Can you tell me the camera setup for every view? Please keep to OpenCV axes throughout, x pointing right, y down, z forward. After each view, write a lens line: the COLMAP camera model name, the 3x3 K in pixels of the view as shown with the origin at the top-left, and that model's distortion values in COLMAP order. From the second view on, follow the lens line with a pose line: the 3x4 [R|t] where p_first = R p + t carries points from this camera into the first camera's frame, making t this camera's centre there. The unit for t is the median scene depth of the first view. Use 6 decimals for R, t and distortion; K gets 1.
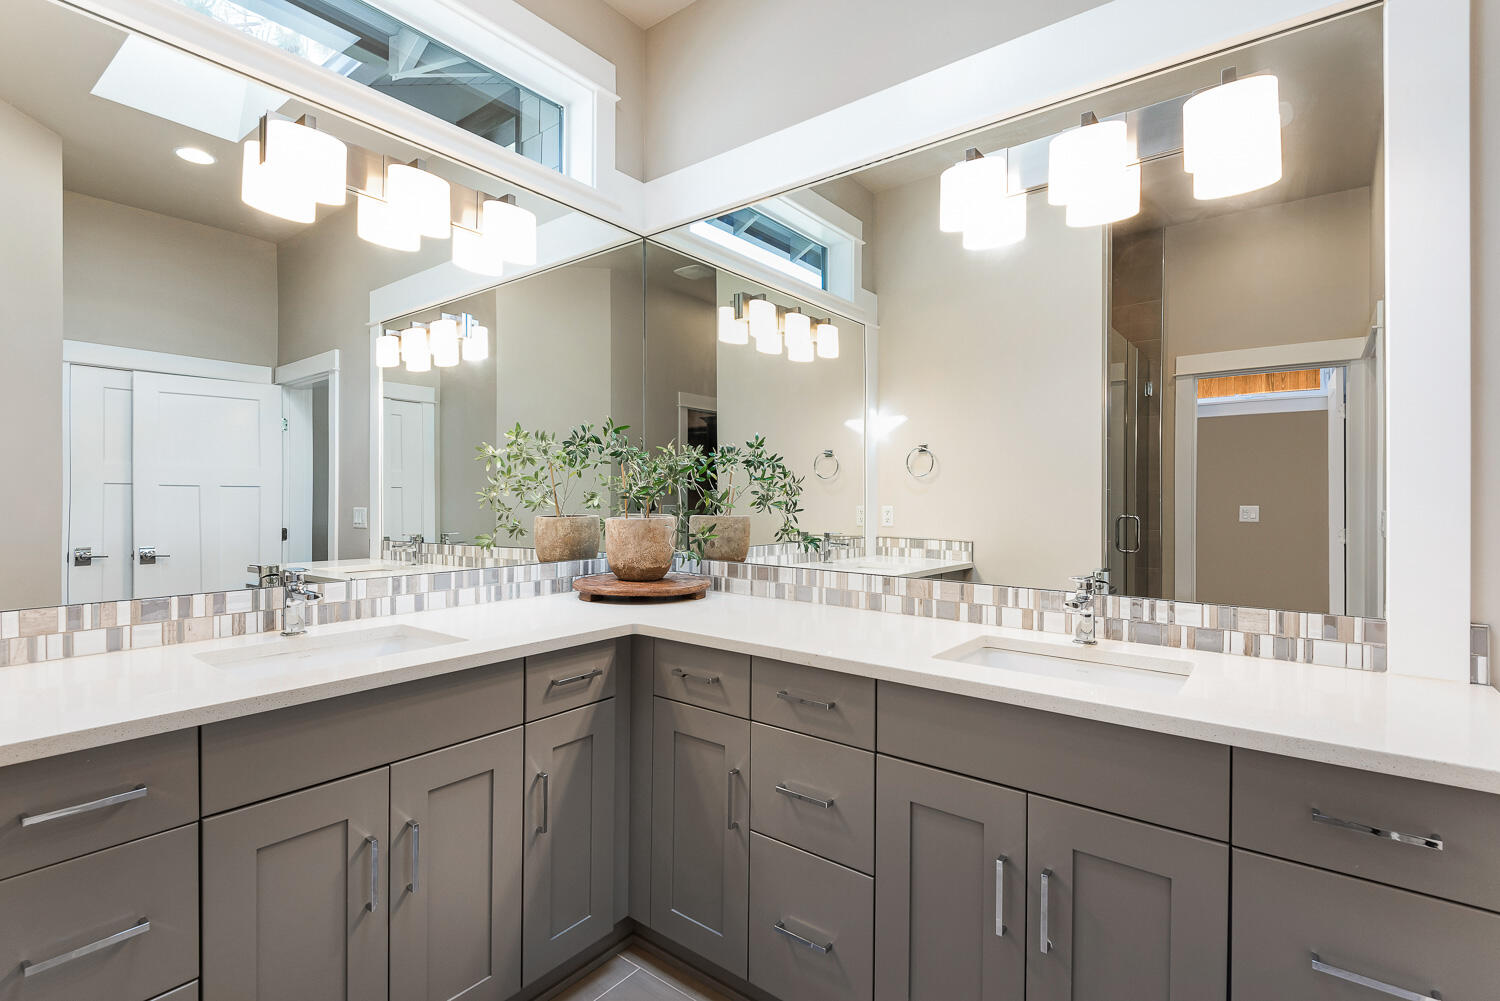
lens RADIAL K [[691.6, 0, 749.9], [0, 691.6, 482.6], [0, 0, 1]] dist [0.033184, -0.025379]
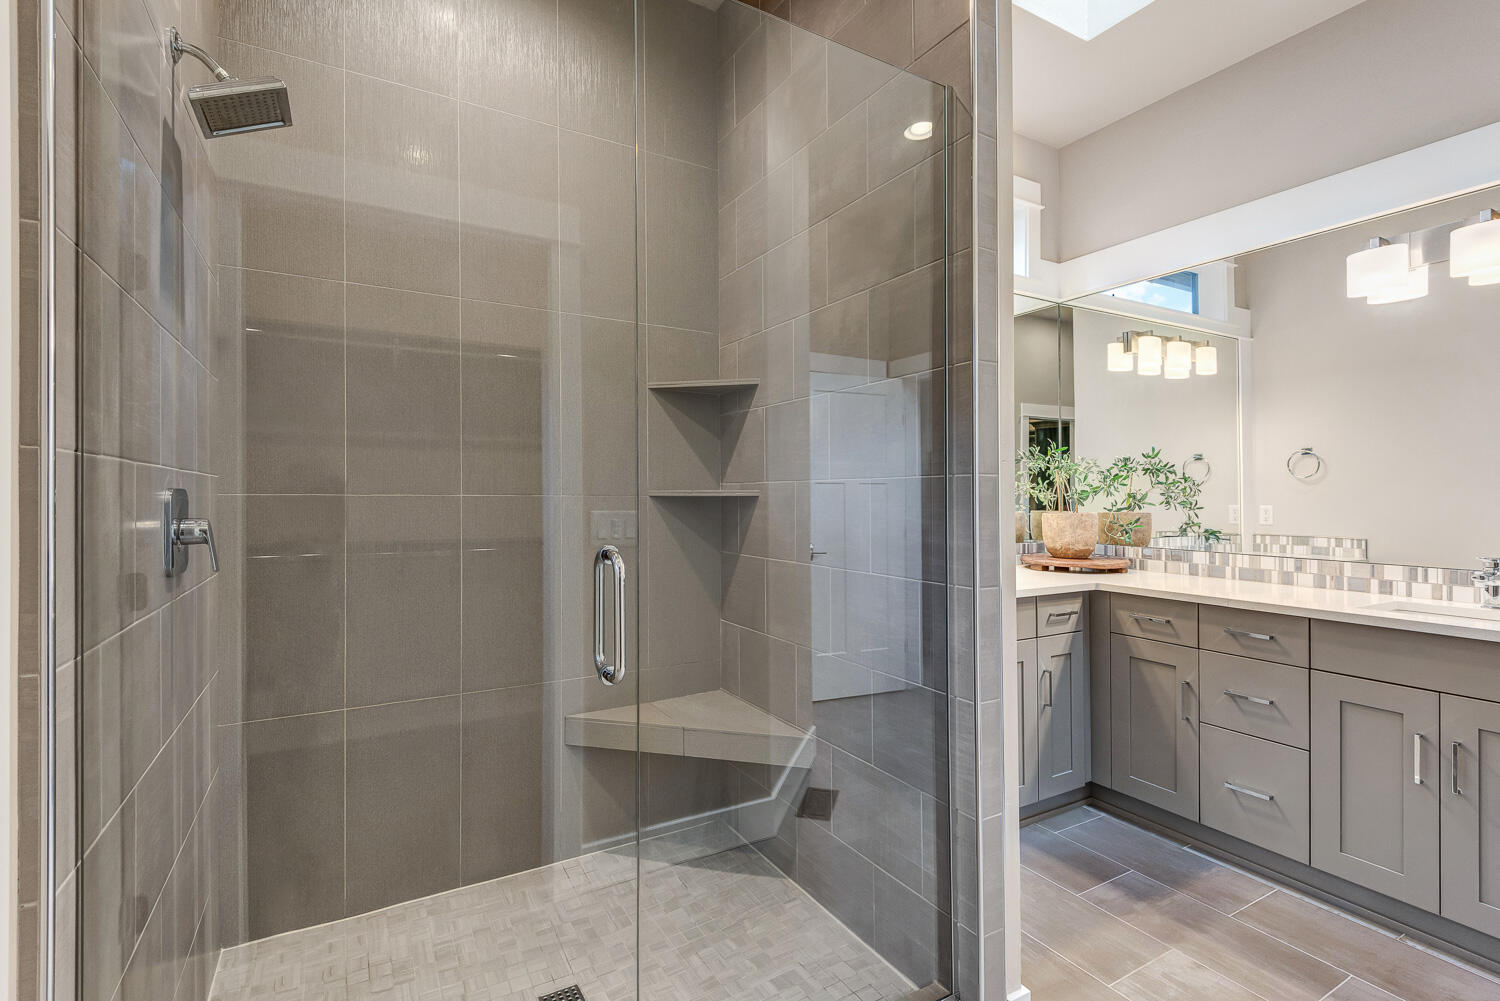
lens RADIAL K [[707.8, 0, 752.2], [0, 707.8, 477.1], [0, 0, 1]] dist [0.024016, -0.015719]
pose [[0.929902, -0.012519, -0.367595, -0.227931], [0.009626, 0.999907, -0.009703, -0.012473], [0.367682, 0.005484, 0.929935, -0.544894]]
